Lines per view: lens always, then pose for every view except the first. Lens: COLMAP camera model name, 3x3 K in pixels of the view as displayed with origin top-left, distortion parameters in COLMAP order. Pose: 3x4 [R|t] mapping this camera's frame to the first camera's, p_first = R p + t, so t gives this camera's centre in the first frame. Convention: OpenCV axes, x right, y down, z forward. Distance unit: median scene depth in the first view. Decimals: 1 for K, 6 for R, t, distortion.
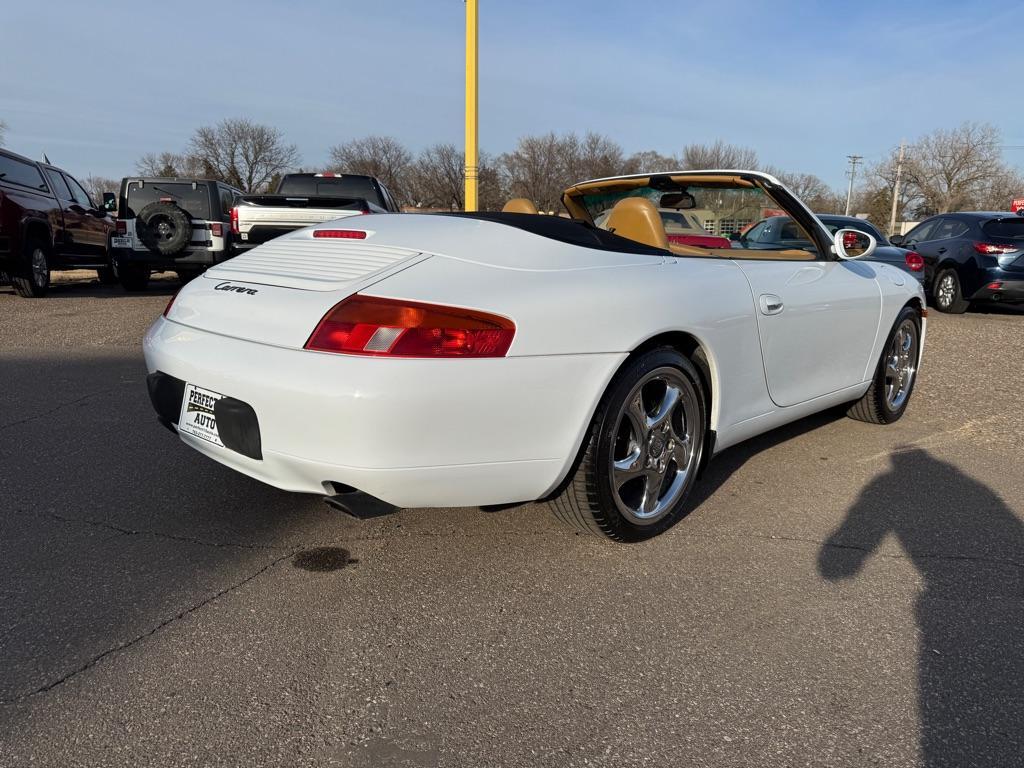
lens RADIAL K [[722.3, 0, 505.9], [0, 722.3, 388.3], [0, 0, 1]] dist [0.088303, -0.128530]
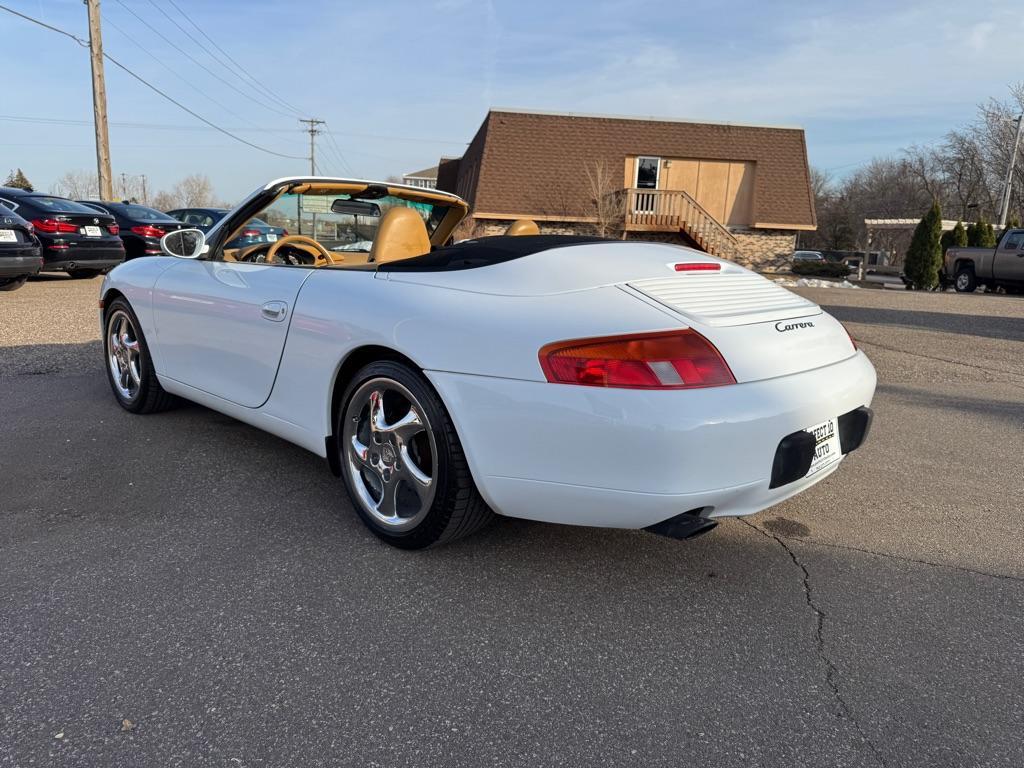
lens RADIAL K [[722.3, 0, 505.9], [0, 722.3, 388.3], [0, 0, 1]] dist [0.088303, -0.128530]
pose [[-0.012551, -0.214929, 0.976549, -0.861340], [0.161100, 0.963433, 0.214113, -0.208878], [-0.986858, 0.160009, 0.022533, 0.855645]]
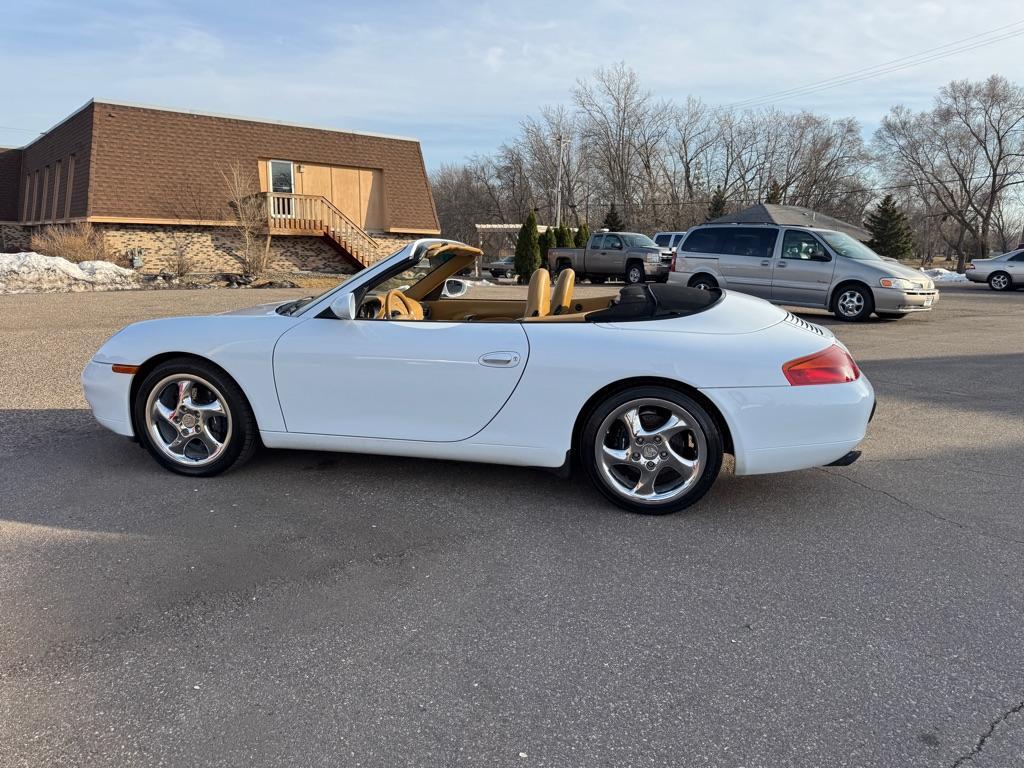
lens RADIAL K [[721.1, 0, 513.7], [0, 721.1, 397.8], [0, 0, 1]] dist [0.089899, -0.128898]
pose [[-0.546273, -0.192146, 0.815270, -0.883511], [0.142843, 0.937704, 0.316713, -0.417758], [-0.825337, 0.289468, -0.484796, 1.577585]]
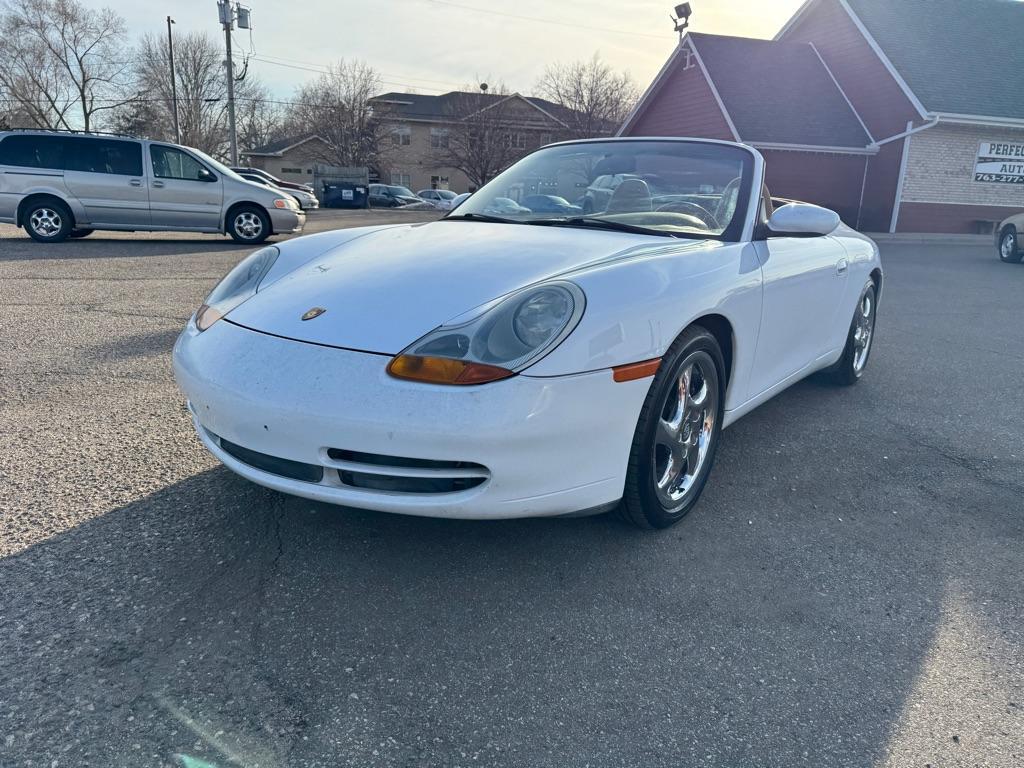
lens RADIAL K [[730.1, 0, 512.0], [0, 730.1, 384.0], [0, 0, 1]] dist [0.022788, -0.020423]
pose [[-0.987767, -0.005767, -0.155832, 0.523278], [-0.073415, 0.898838, 0.432089, -0.415502], [0.137576, 0.438243, -0.888266, 1.999106]]
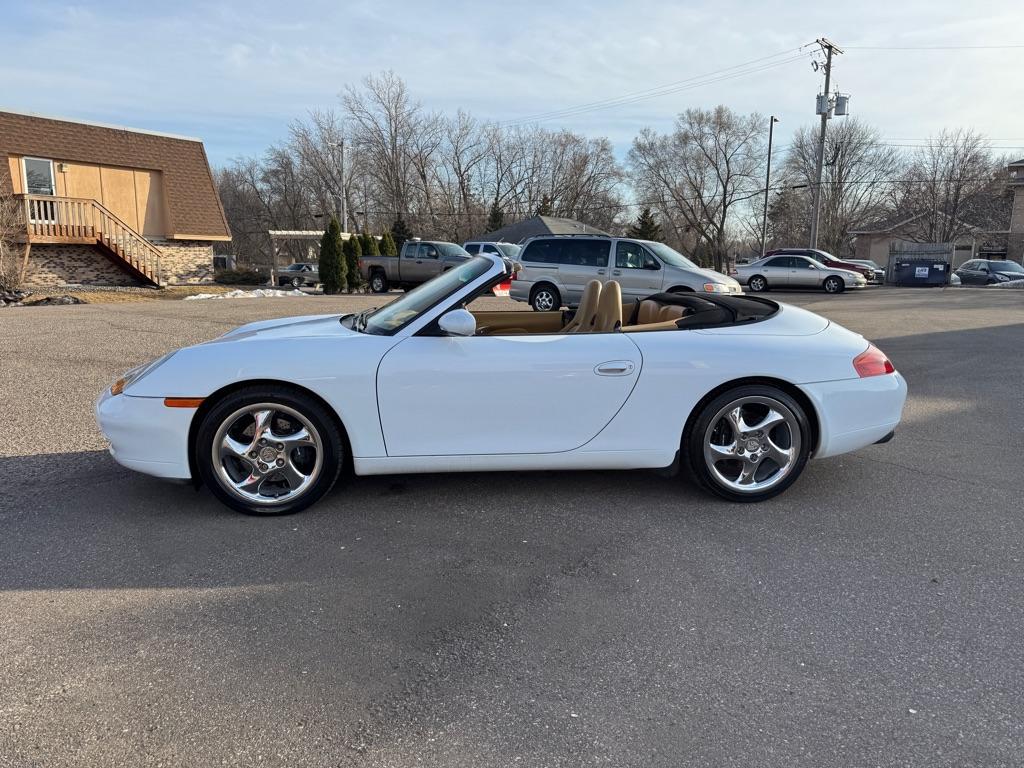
lens RADIAL K [[721.1, 0, 513.7], [0, 721.1, 397.8], [0, 0, 1]] dist [0.089899, -0.128898]
pose [[-0.777199, -0.140371, 0.613398, -0.586757], [0.103702, 0.932901, 0.344880, -0.486753], [-0.620651, 0.331651, -0.710493, 1.928644]]
